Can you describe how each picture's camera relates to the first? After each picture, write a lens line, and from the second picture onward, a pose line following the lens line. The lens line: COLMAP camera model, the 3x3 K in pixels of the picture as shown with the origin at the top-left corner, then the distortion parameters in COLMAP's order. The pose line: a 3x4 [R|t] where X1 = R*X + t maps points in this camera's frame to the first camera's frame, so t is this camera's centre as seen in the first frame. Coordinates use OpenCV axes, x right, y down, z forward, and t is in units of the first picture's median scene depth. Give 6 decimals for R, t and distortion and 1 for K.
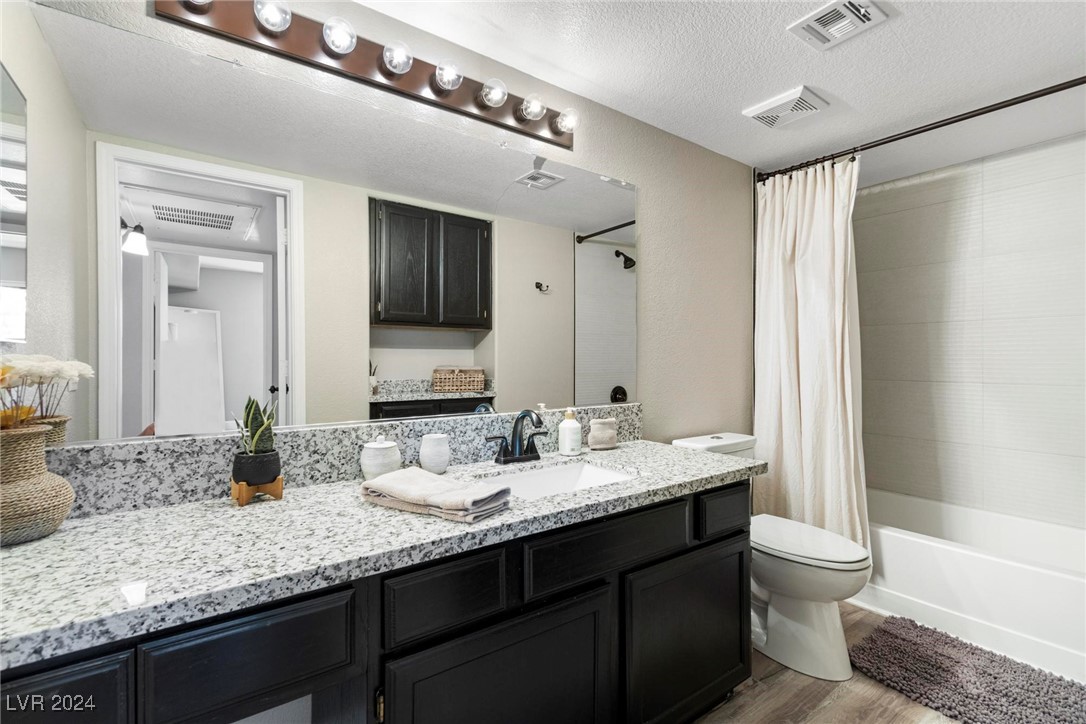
lens RADIAL K [[486.6, 0, 543.6], [0, 486.6, 360.2], [0, 0, 1]] dist [0.004202, -0.002299]
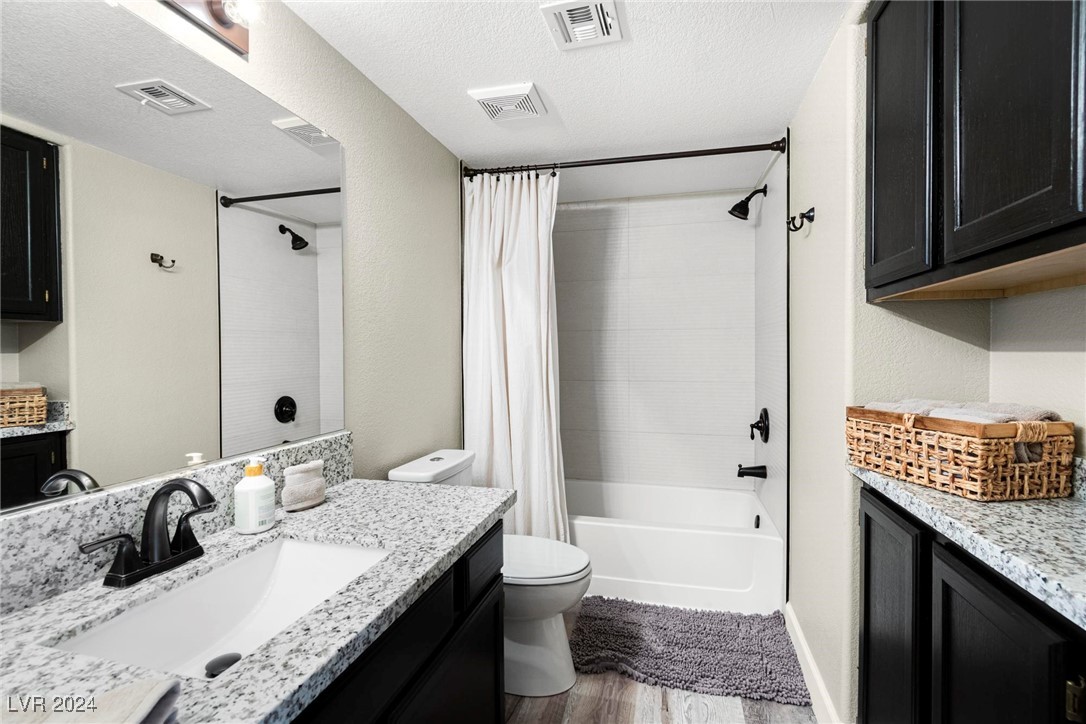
lens RADIAL K [[486.6, 0, 550.7], [0, 486.6, 359.5], [0, 0, 1]] dist [0.004202, -0.002299]
pose [[0.765741, -0.015763, 0.642956, -0.052695], [0.006237, 0.999835, 0.017084, -0.037347], [-0.643119, -0.009072, 0.765713, 0.224152]]
